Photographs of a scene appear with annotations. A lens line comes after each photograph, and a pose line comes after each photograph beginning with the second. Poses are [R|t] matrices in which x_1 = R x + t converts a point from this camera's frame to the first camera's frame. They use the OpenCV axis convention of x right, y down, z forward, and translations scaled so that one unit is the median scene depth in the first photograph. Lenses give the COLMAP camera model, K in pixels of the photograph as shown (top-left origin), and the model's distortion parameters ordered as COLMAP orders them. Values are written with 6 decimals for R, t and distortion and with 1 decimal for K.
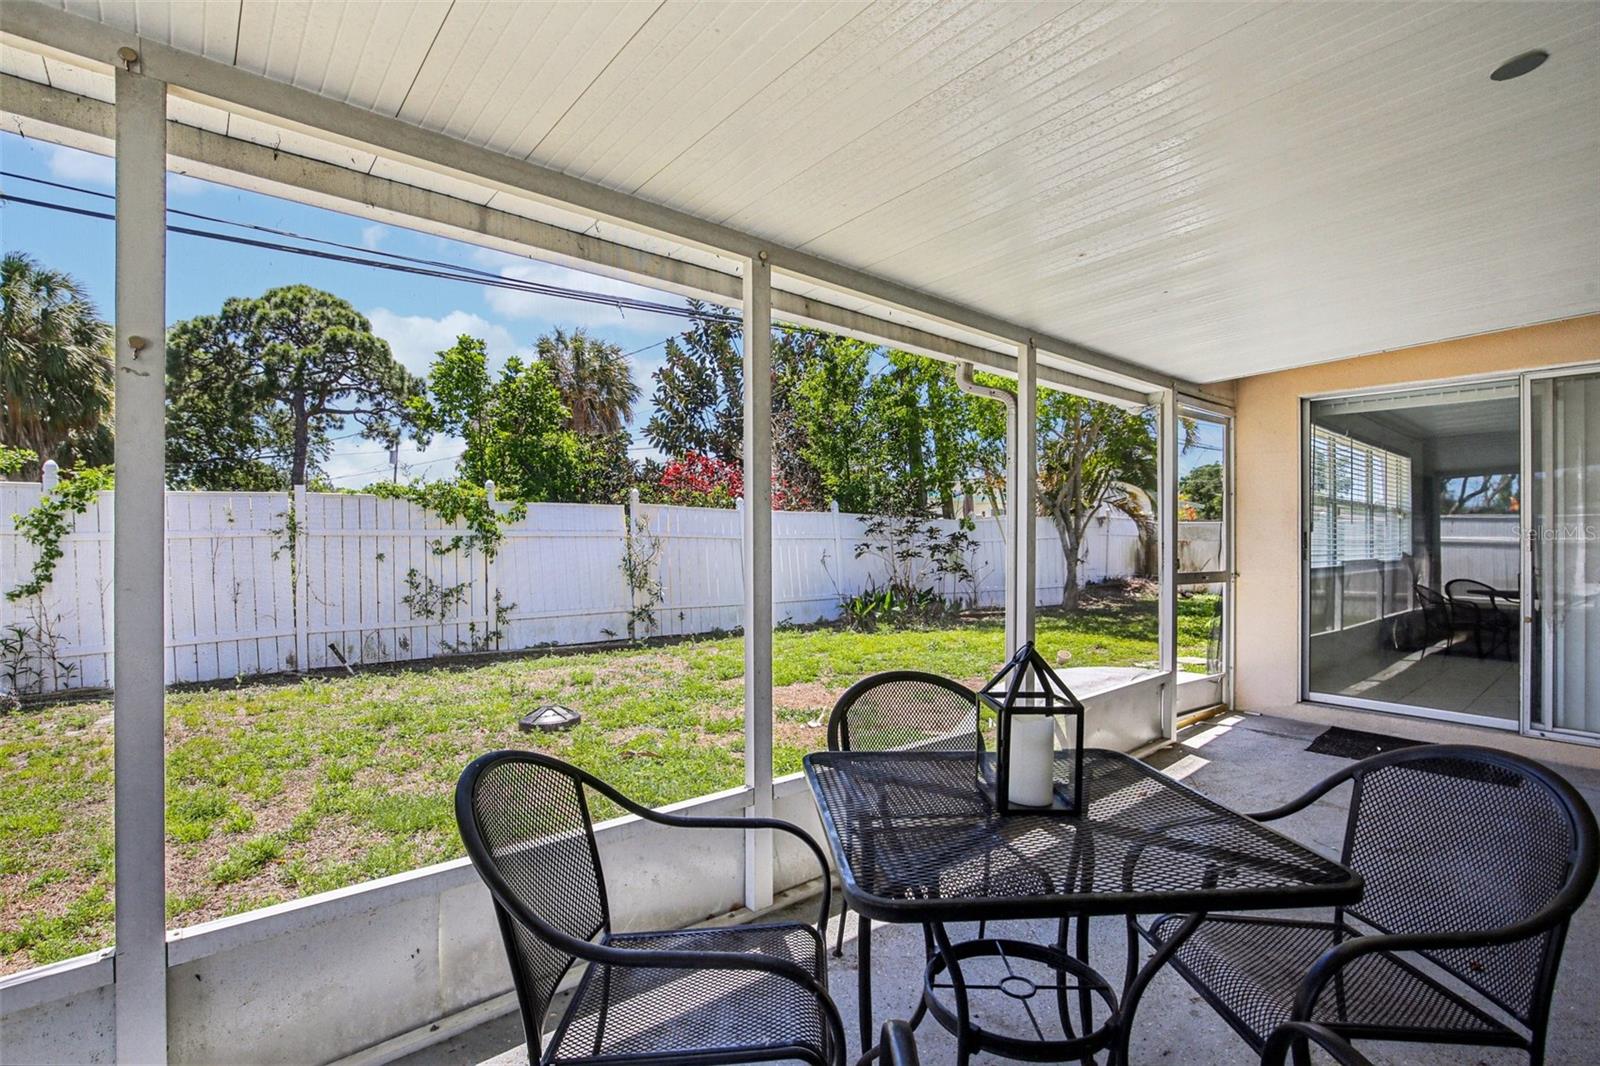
lens RADIAL K [[757.5, 0, 801.5], [0, 757.5, 542.3], [0, 0, 1]] dist [-0.000276, -0.000230]
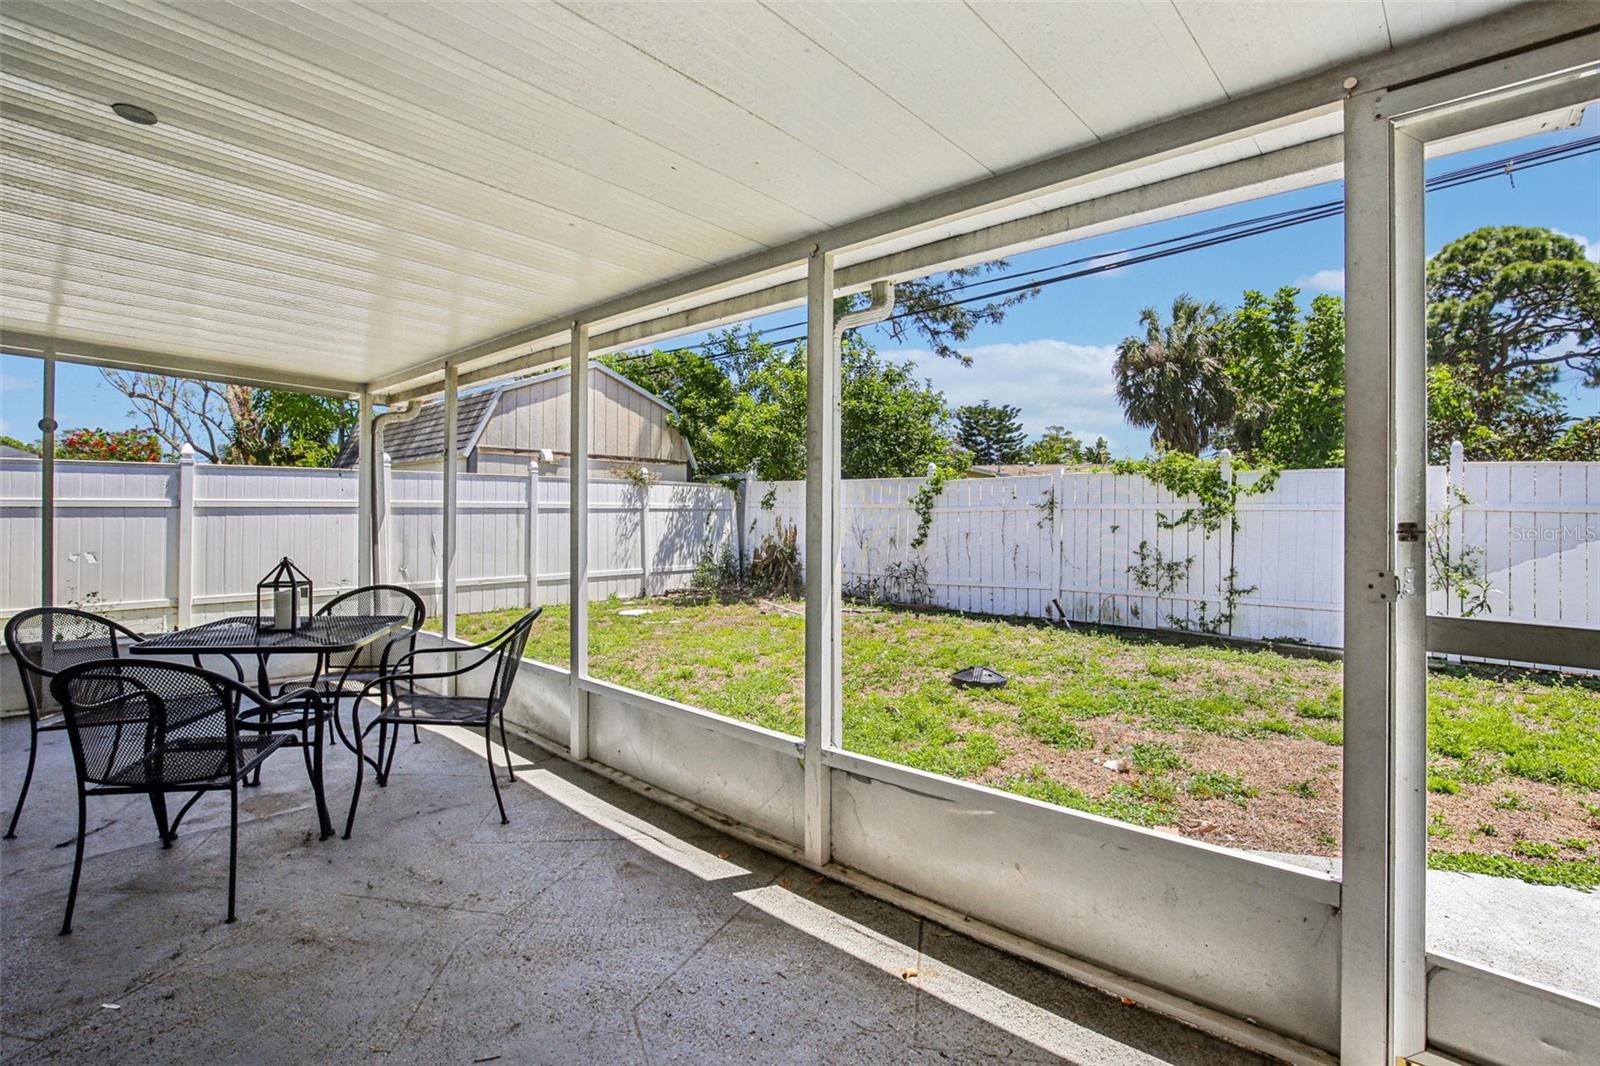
lens RADIAL K [[770.9, 0, 801.3], [0, 770.9, 489.2], [0, 0, 1]] dist [-0.001638, -0.000209]
pose [[0.149217, -0.027520, -0.988421, 0.458449], [-0.009812, 0.999522, -0.029311, -0.000648], [0.988756, 0.014072, 0.148876, 0.364499]]
